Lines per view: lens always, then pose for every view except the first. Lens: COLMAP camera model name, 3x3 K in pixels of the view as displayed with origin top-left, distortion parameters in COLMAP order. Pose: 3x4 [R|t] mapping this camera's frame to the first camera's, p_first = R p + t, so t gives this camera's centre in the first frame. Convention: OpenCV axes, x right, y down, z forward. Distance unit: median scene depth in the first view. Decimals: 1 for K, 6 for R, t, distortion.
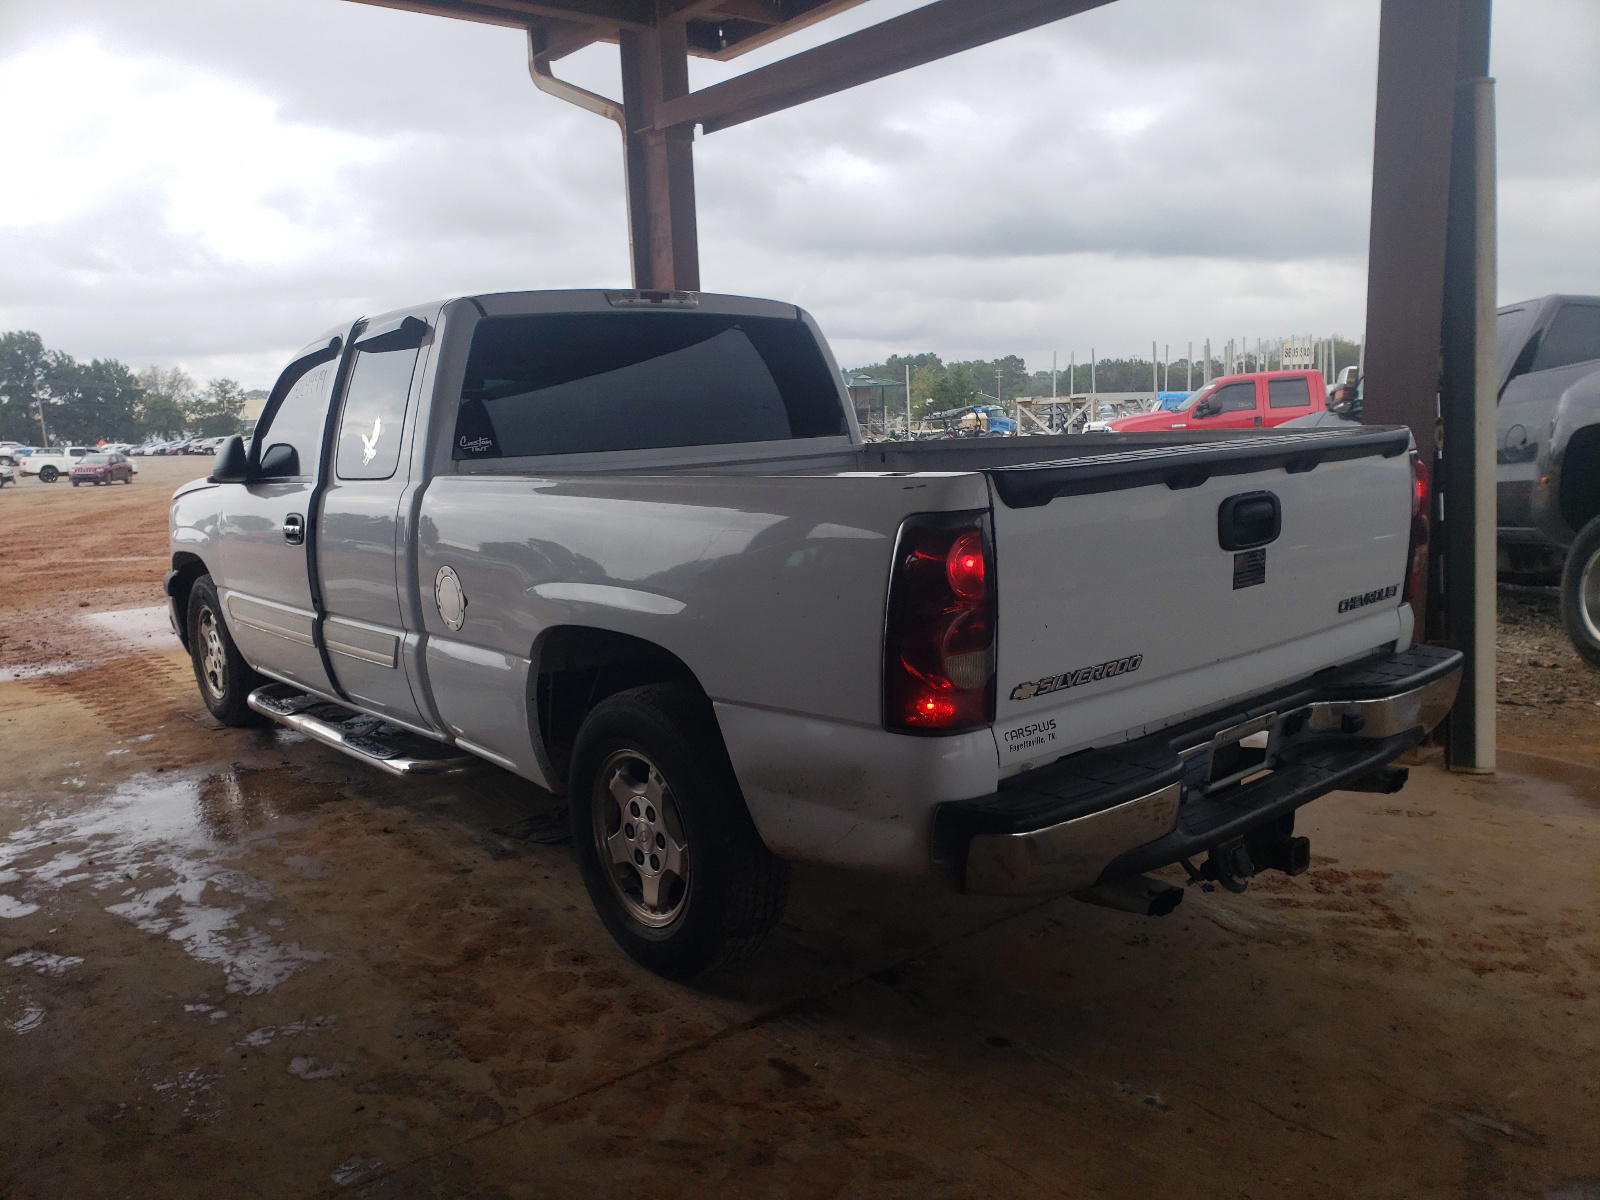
lens RADIAL K [[1276.1, 0, 801.7], [0, 1276.1, 601.6], [0, 0, 1]] dist [-0.001975, 0.000420]
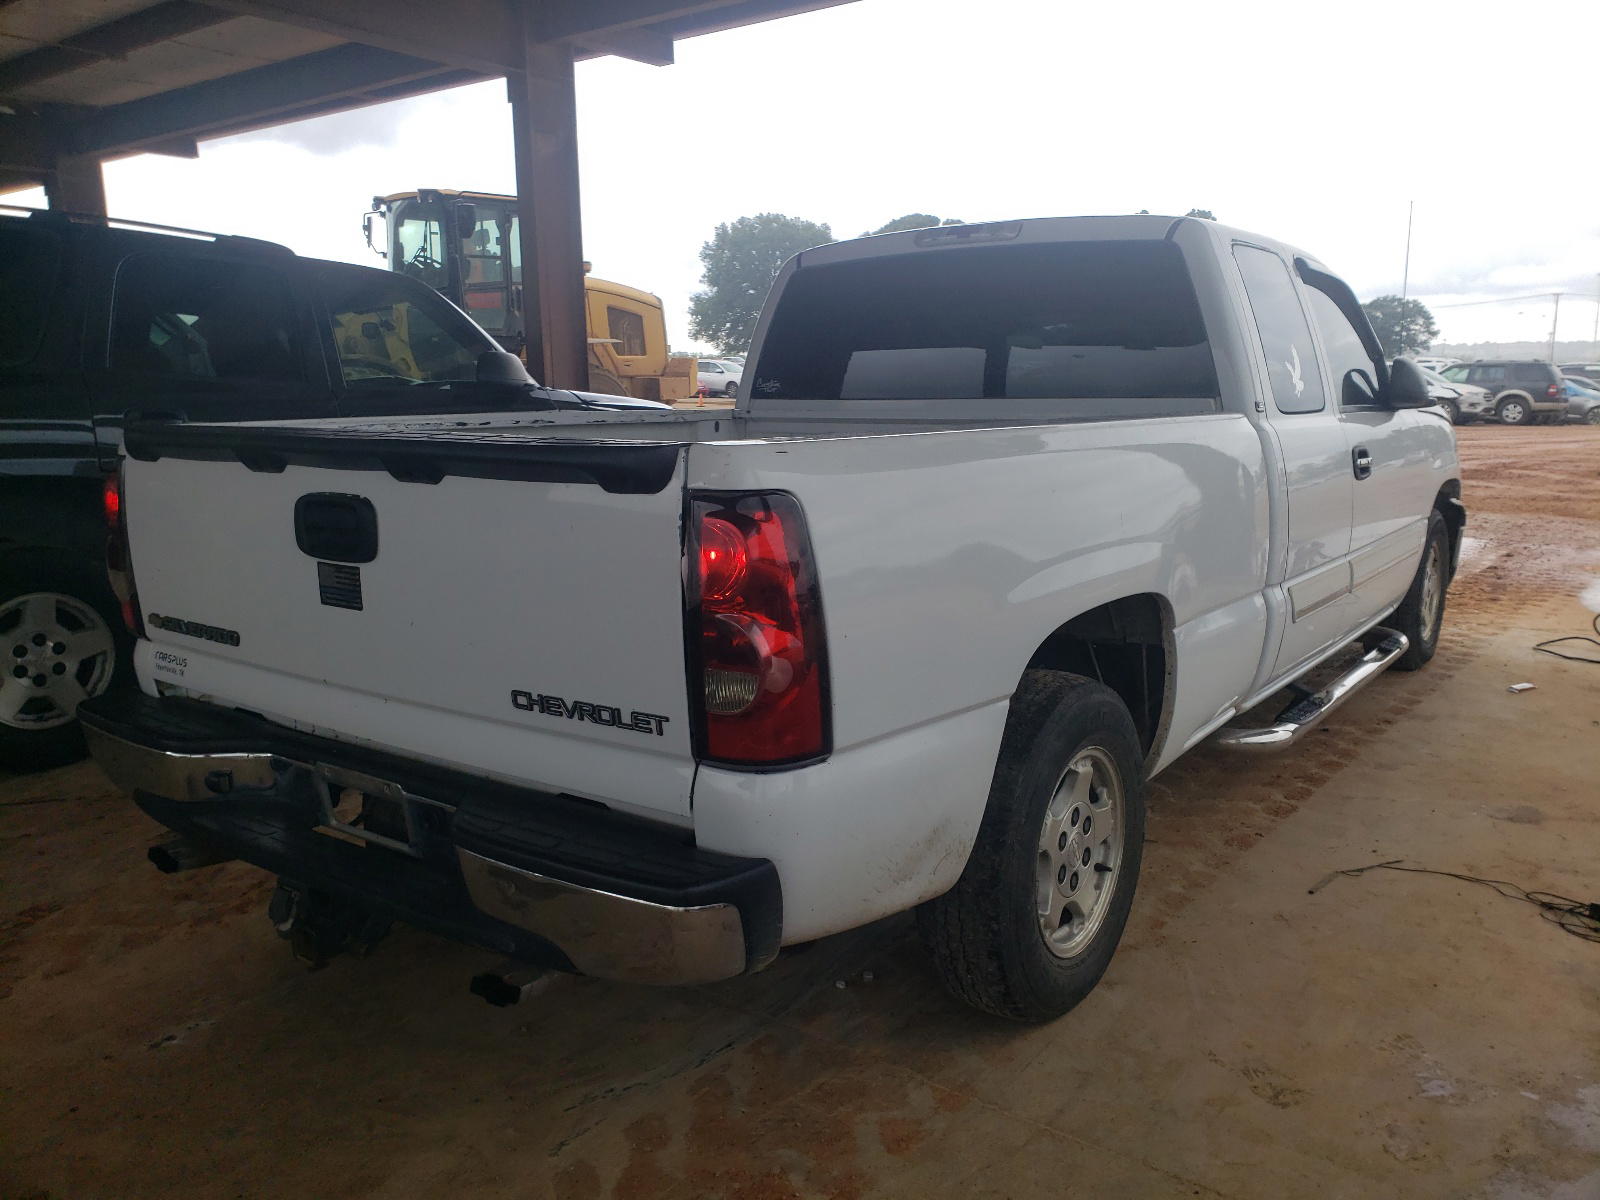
lens RADIAL K [[1246.5, 0, 802.2], [0, 1246.5, 597.5], [0, 0, 1]] dist [0.027657, 0.004785]
pose [[0.234703, 0.212126, -0.948640, 1.188367], [-0.149809, 0.972134, 0.180315, -0.208419], [0.960454, 0.099794, 0.259941, 1.084829]]
